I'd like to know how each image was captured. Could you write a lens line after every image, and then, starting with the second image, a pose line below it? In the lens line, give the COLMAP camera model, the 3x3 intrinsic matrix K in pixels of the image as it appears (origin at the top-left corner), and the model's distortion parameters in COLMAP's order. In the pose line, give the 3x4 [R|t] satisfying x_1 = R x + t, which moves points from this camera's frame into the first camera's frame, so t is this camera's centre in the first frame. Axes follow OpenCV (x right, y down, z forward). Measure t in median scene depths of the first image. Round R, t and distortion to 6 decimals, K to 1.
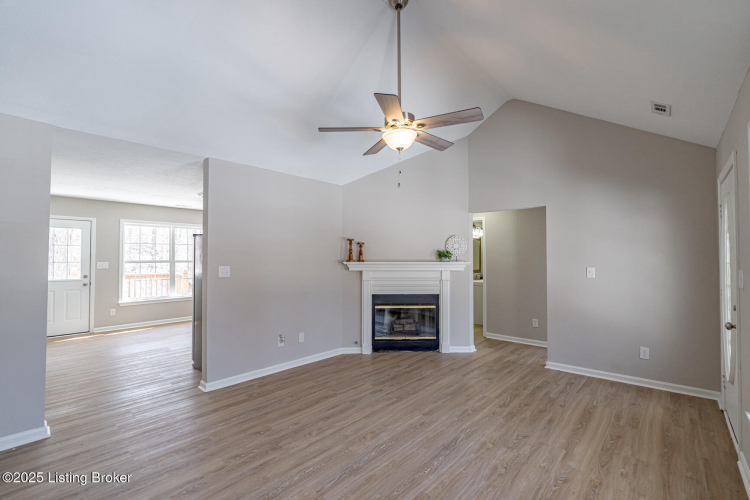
lens RADIAL K [[349.6, 0, 372.4], [0, 349.6, 253.7], [0, 0, 1]] dist [-0.001290, -0.000089]
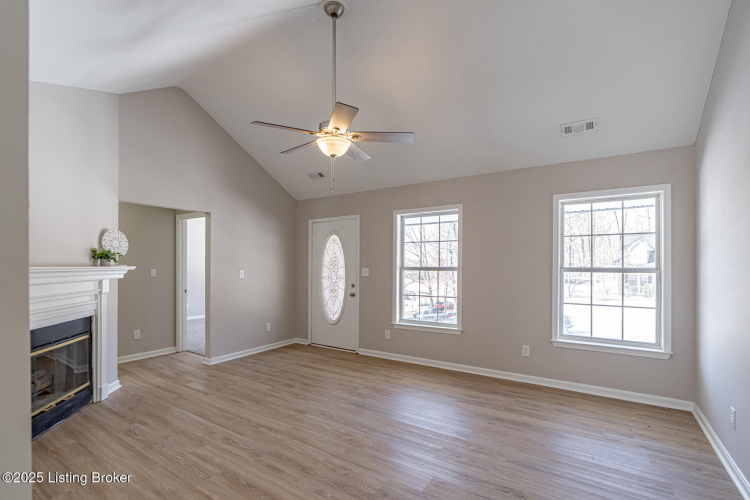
lens RADIAL K [[349.6, 0, 372.4], [0, 349.6, 253.7], [0, 0, 1]] dist [-0.001290, -0.000089]
pose [[-0.161297, 0.032831, 0.986360, -0.788439], [-0.013668, 0.999276, -0.035496, 0.022532], [-0.986811, -0.019207, -0.160731, 0.844306]]
